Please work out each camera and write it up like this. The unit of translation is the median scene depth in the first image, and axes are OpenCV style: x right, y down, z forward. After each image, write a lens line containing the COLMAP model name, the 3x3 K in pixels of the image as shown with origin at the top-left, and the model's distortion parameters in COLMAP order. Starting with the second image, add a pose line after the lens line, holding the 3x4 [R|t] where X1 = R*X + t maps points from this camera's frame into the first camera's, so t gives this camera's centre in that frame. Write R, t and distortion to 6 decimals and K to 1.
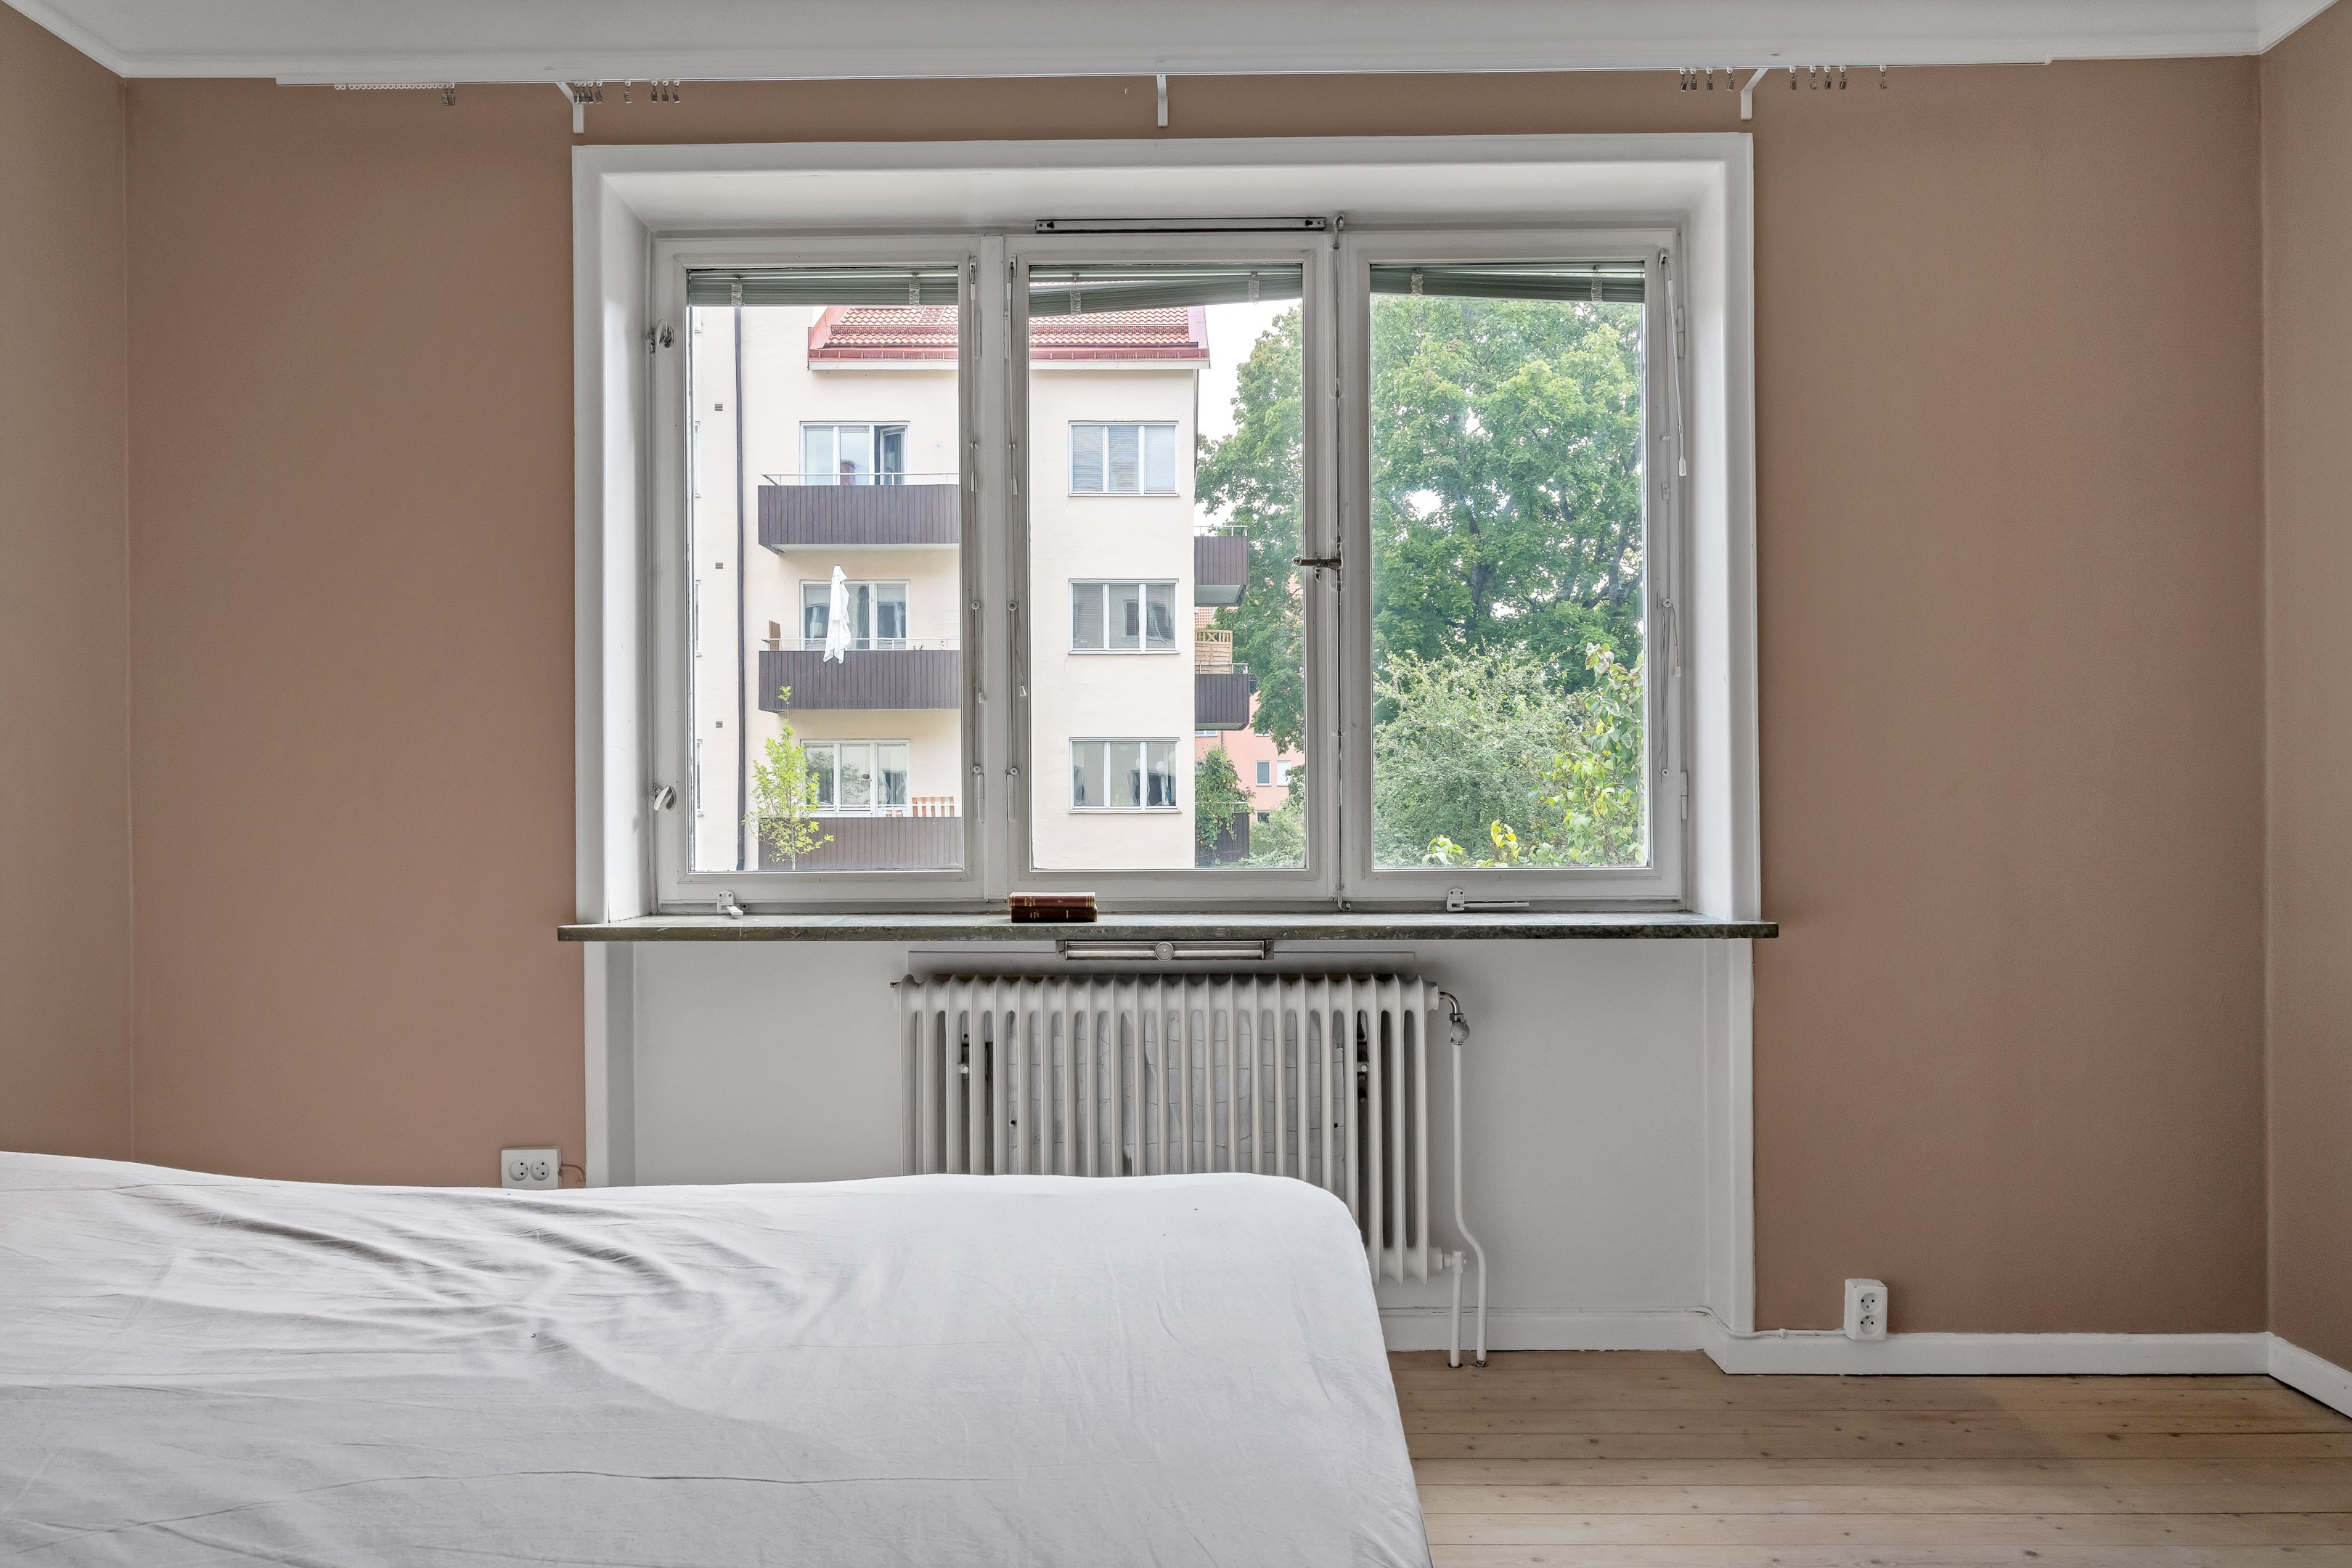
lens RADIAL K [[1593.9, 0, 1182.7], [0, 1593.9, 798.9], [0, 0, 1]] dist [-0.005172, -0.001518]
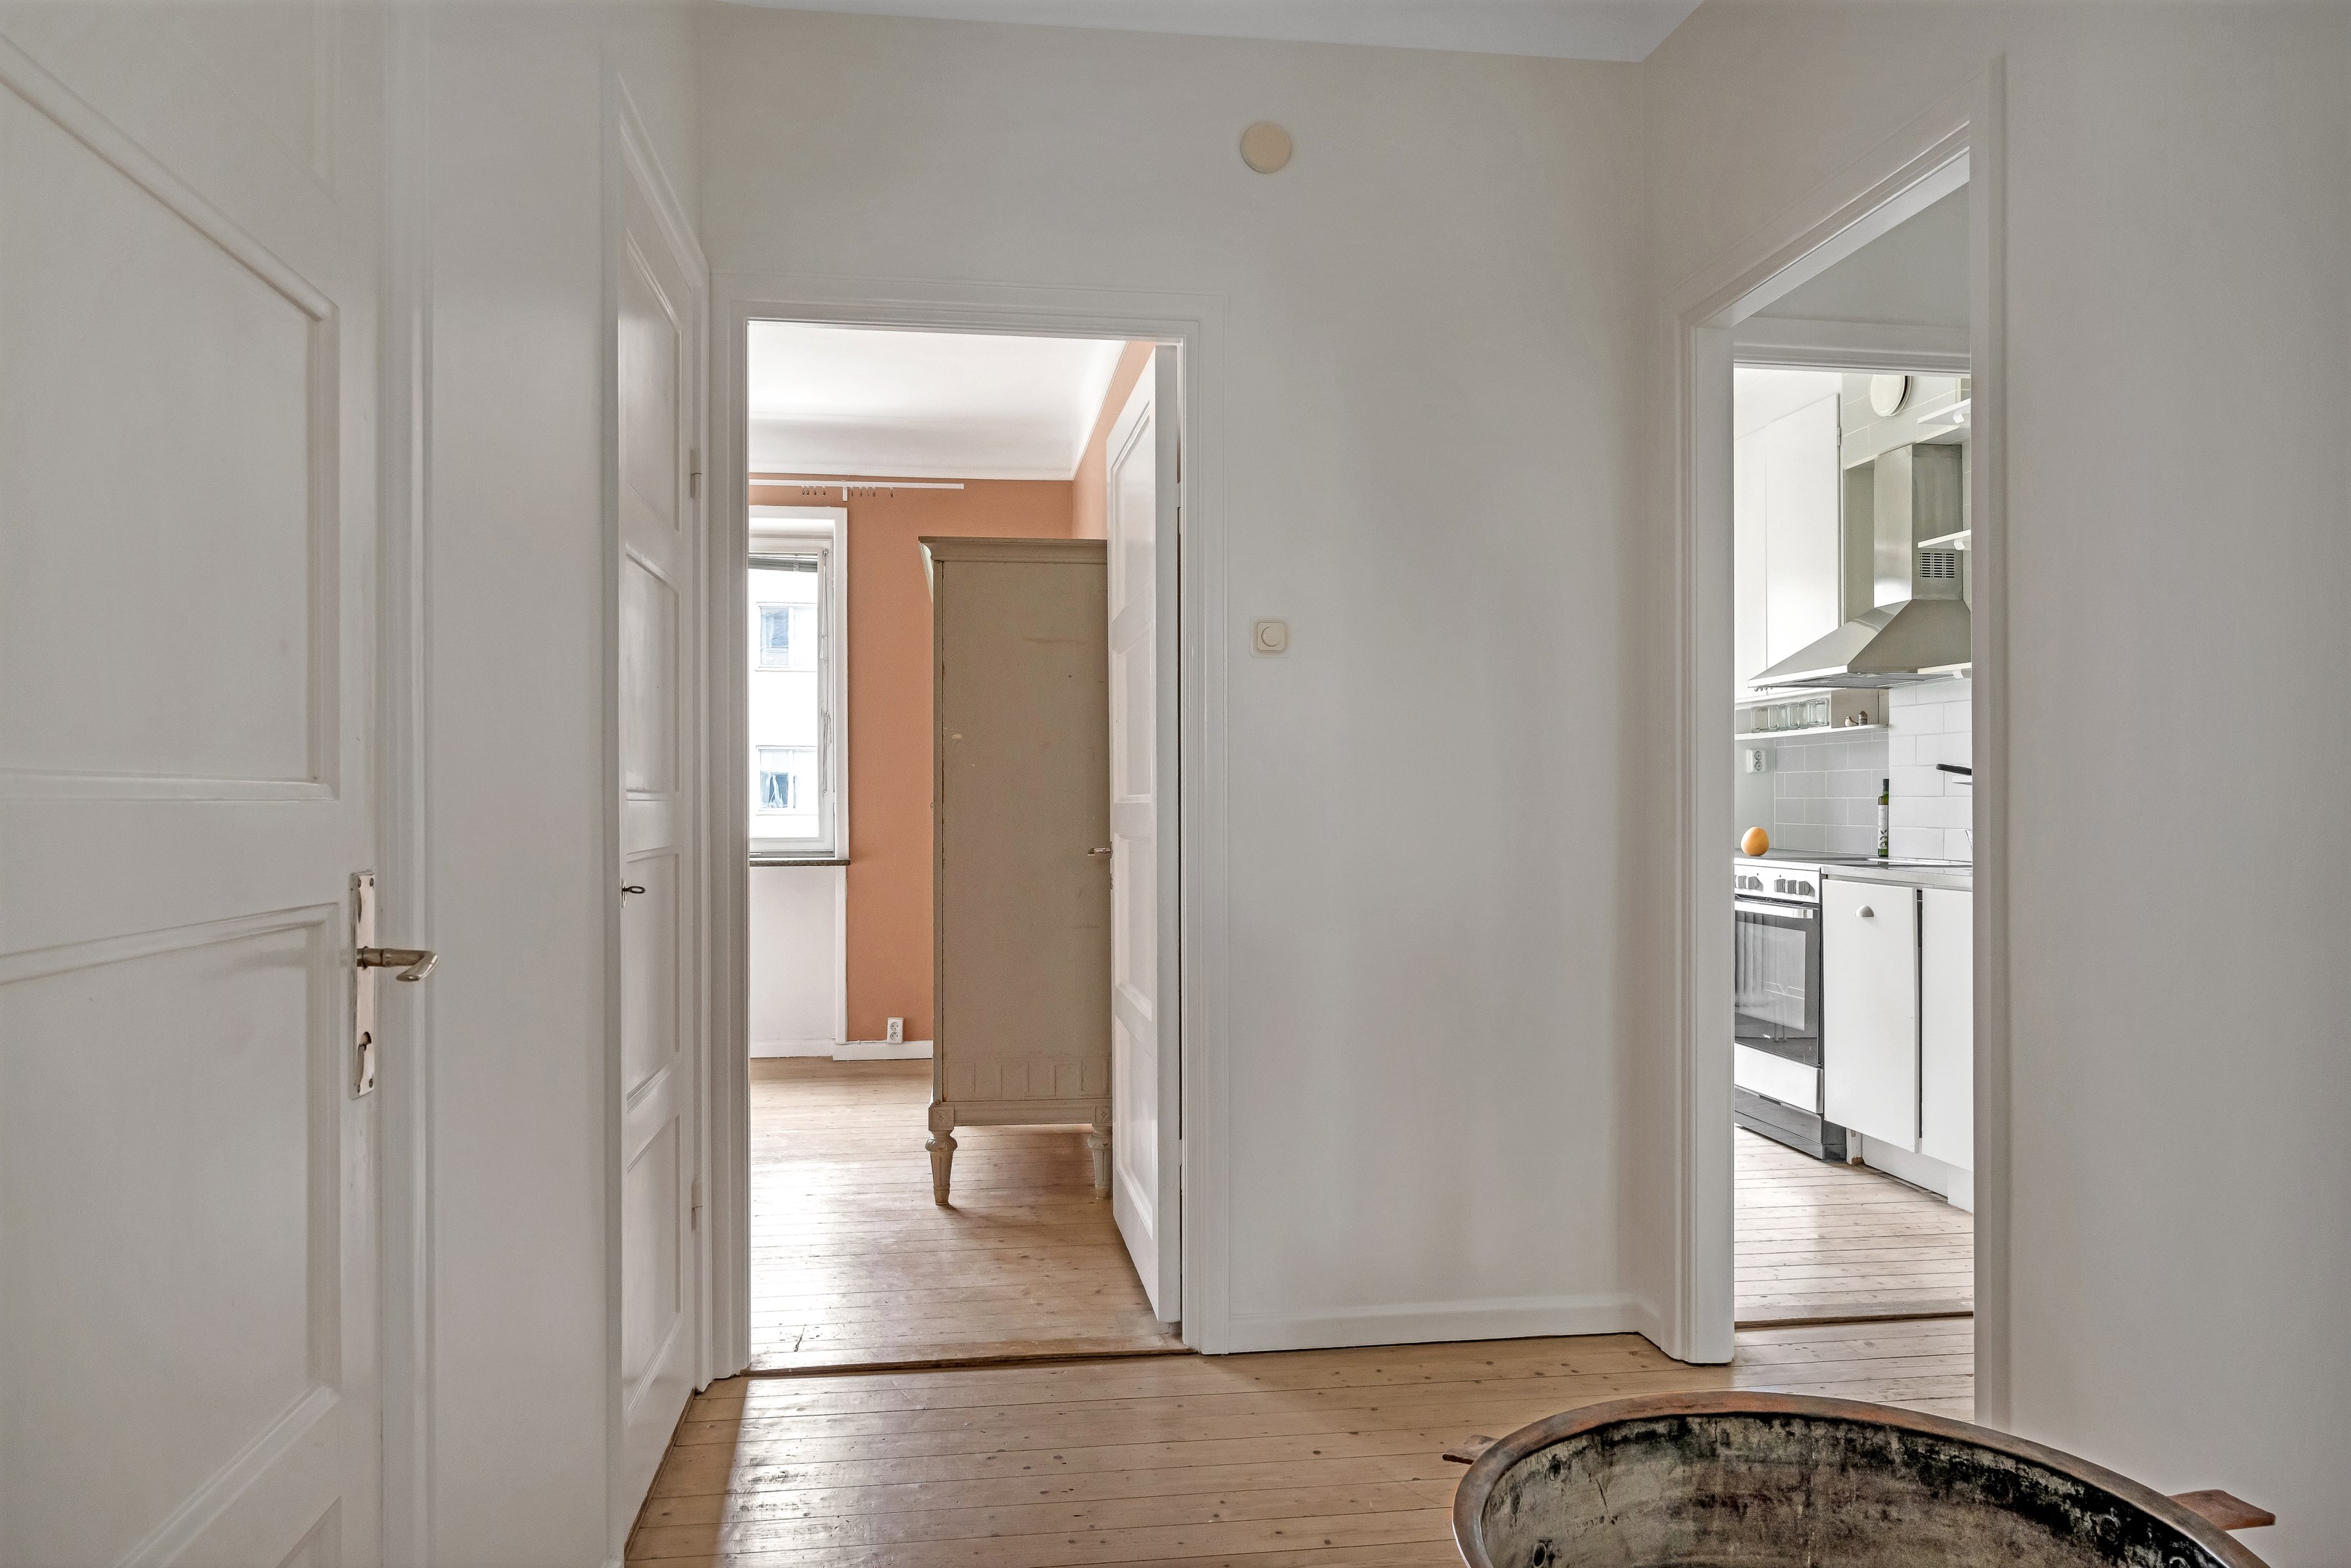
lens RADIAL K [[1593.1, 0, 1182.2], [0, 1593.1, 798.9], [0, 0, 1]] dist [-0.005172, -0.001518]
pose [[0.987458, 0.004333, 0.157825, 0.459572], [-0.005116, 0.999977, 0.004550, -0.020003], [-0.157802, -0.005300, 0.987457, -1.258990]]
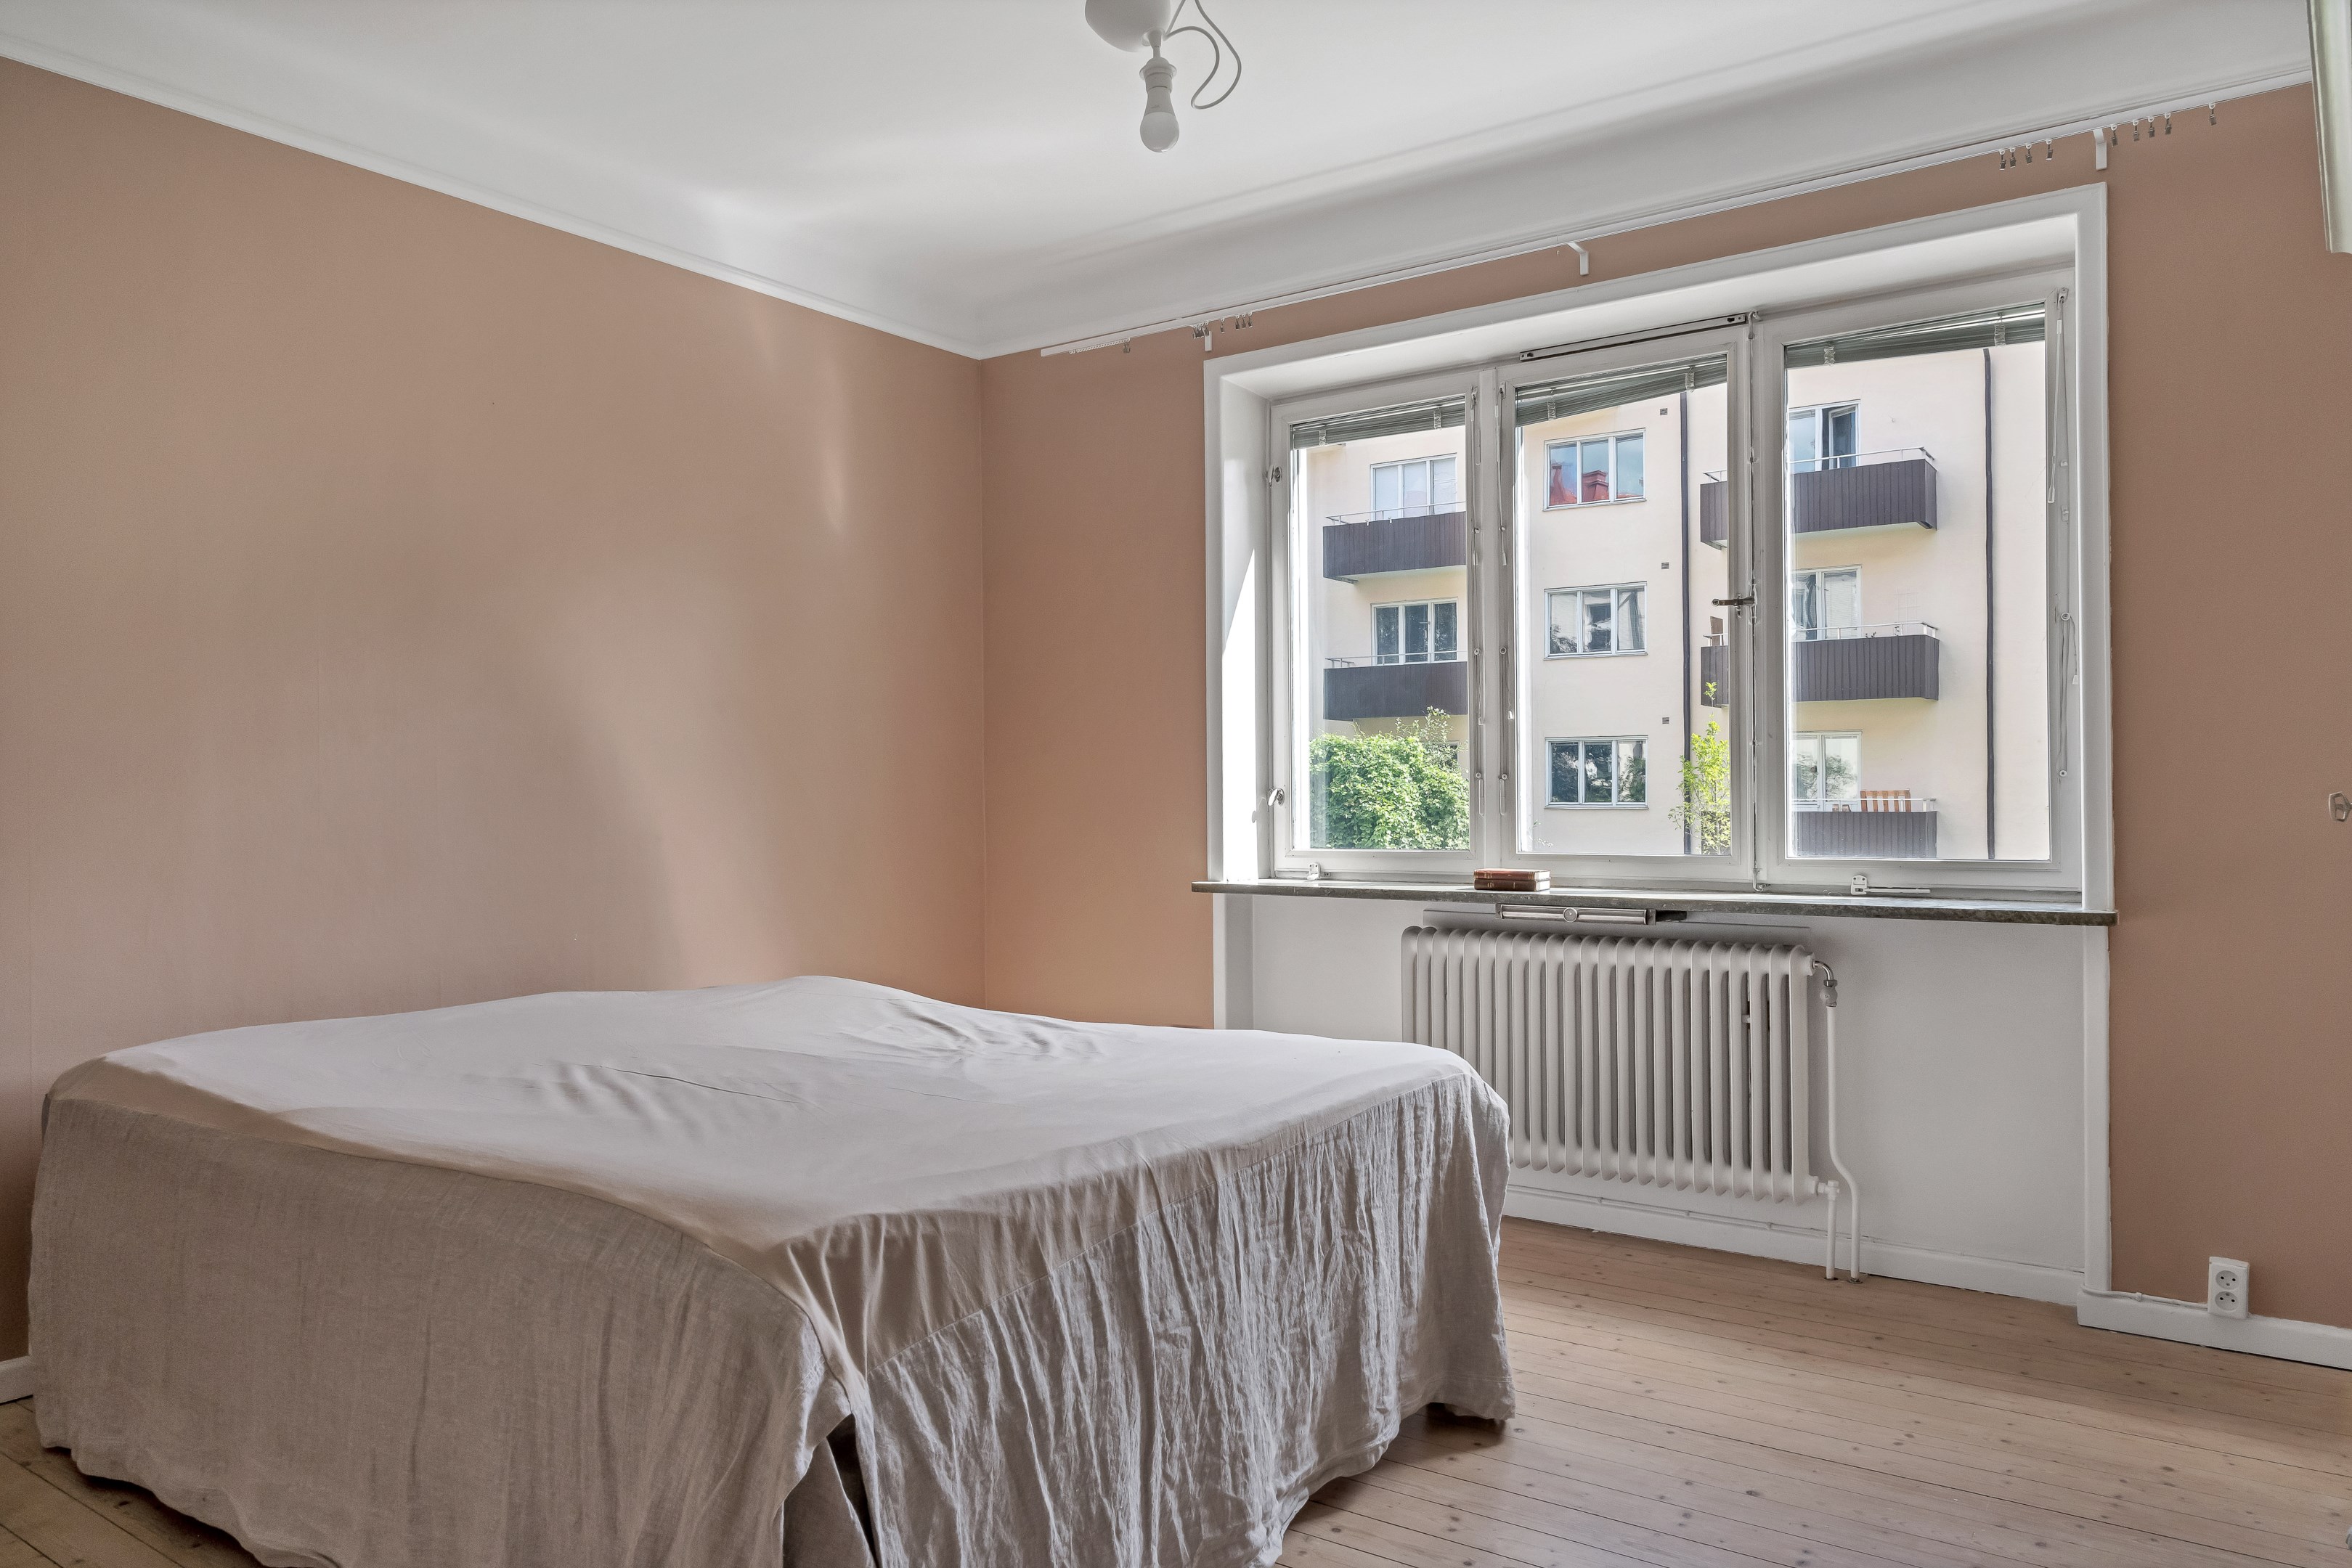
lens RADIAL K [[1593.7, 0, 1182.7], [0, 1593.7, 798.9], [0, 0, 1]] dist [-0.005172, -0.001518]
pose [[0.822098, -0.000195, -0.569346, 0.445103], [0.002308, 0.999993, 0.002990, -0.003891], [0.569341, -0.003772, 0.822092, -0.238456]]
